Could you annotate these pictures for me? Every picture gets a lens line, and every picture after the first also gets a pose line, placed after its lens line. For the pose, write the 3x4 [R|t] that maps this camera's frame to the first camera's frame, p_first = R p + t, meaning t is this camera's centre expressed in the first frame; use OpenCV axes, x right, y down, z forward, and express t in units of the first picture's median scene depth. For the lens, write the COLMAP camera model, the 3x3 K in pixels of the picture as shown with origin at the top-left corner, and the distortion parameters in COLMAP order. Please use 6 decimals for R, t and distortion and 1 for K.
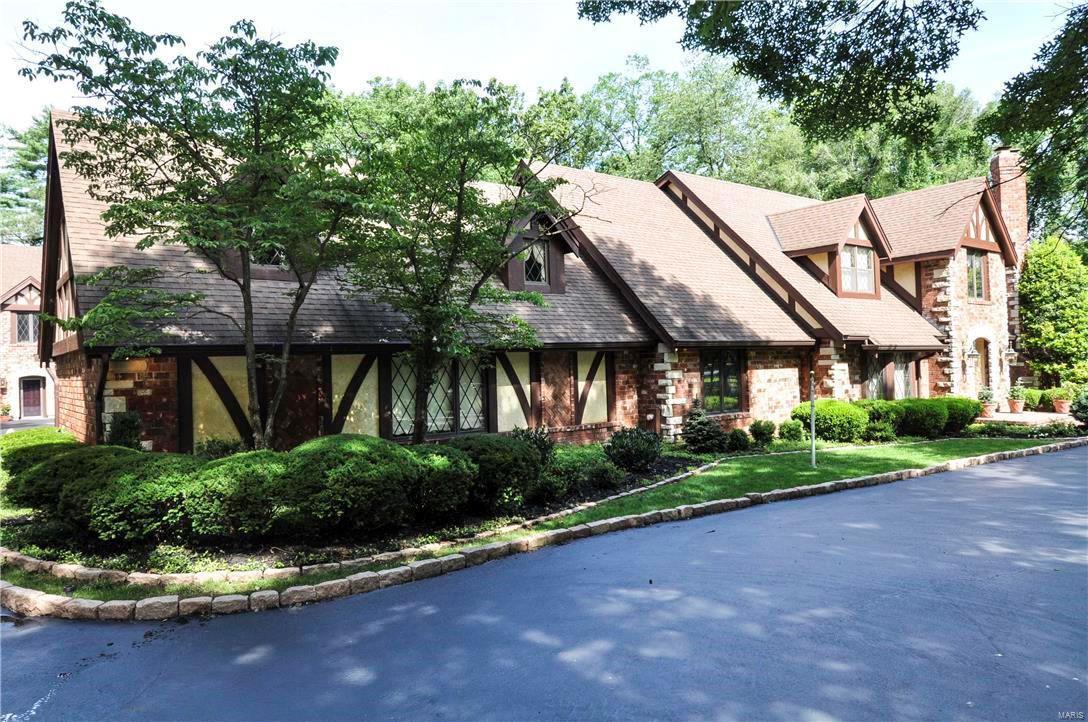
lens RADIAL K [[725.9, 0, 540.3], [0, 725.9, 358.2], [0, 0, 1]] dist [0.039777, -0.038546]
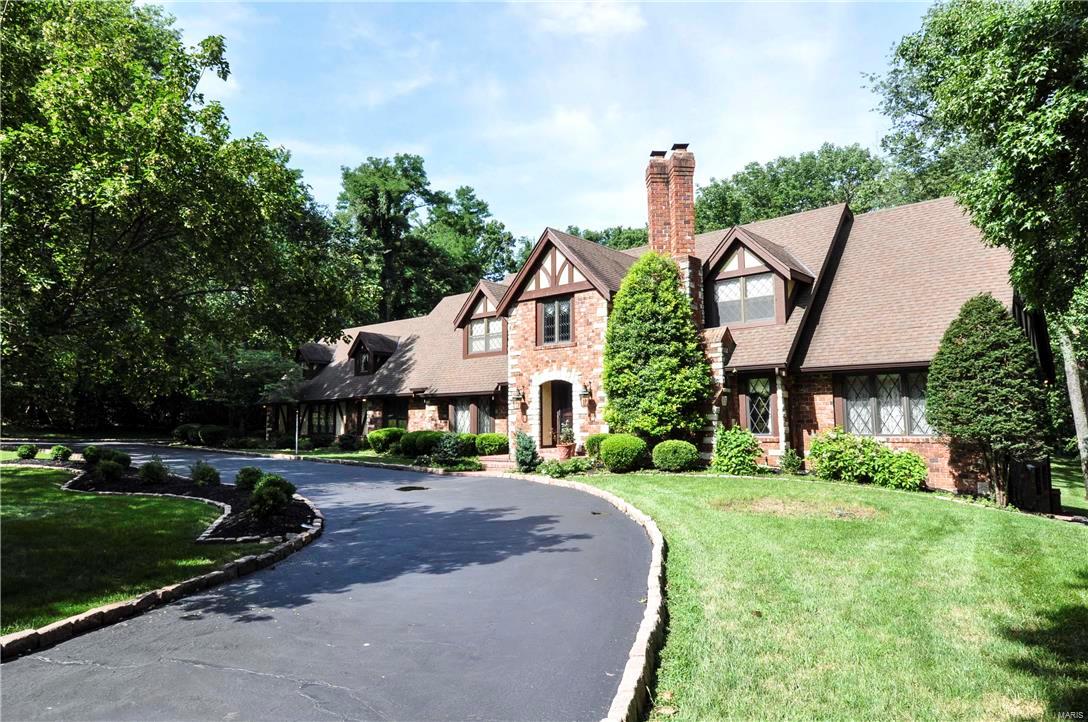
lens RADIAL K [[688.2, 0, 538.5], [0, 688.2, 358.3], [0, 0, 1]] dist [0.024469, -0.000208]
pose [[0.189913, -0.067374, -0.979487, 1.859577], [0.015231, 0.997725, -0.065676, 0.005567], [0.981683, -0.002446, 0.190507, 0.950704]]
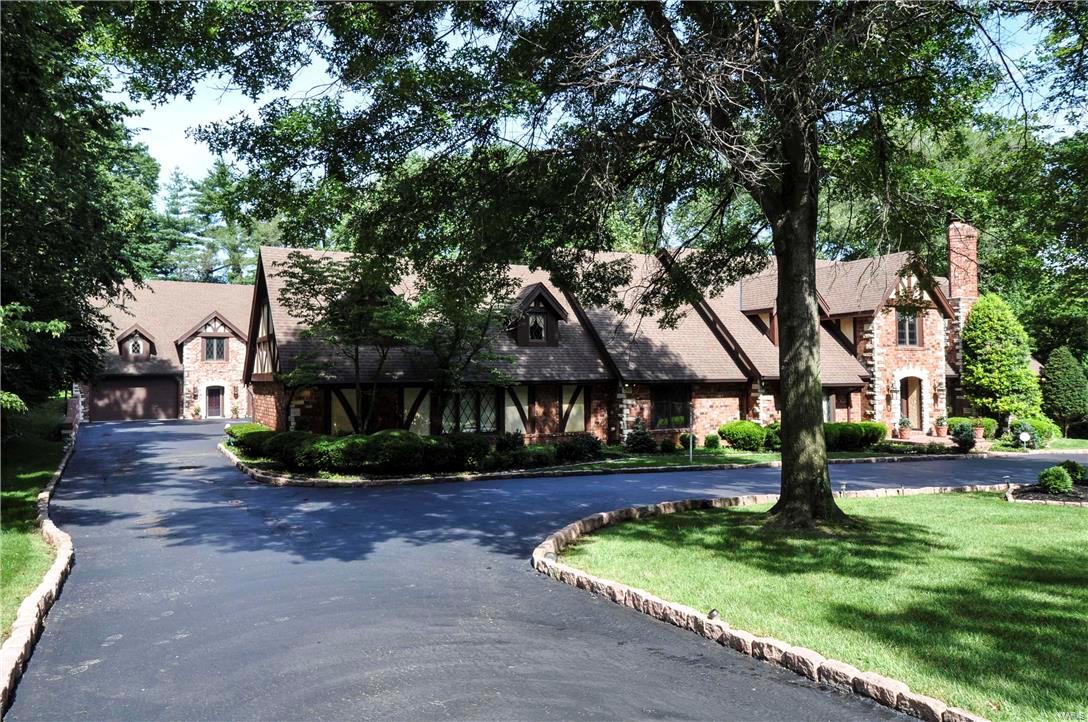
lens RADIAL K [[770.2, 0, 540.2], [0, 770.2, 359.6], [0, 0, 1]] dist [0.061467, -0.051296]
pose [[0.984670, 0.016400, -0.173653, 0.243020], [-0.018162, 0.999798, -0.008563, -0.040916], [0.173478, 0.011586, 0.984770, -0.531608]]
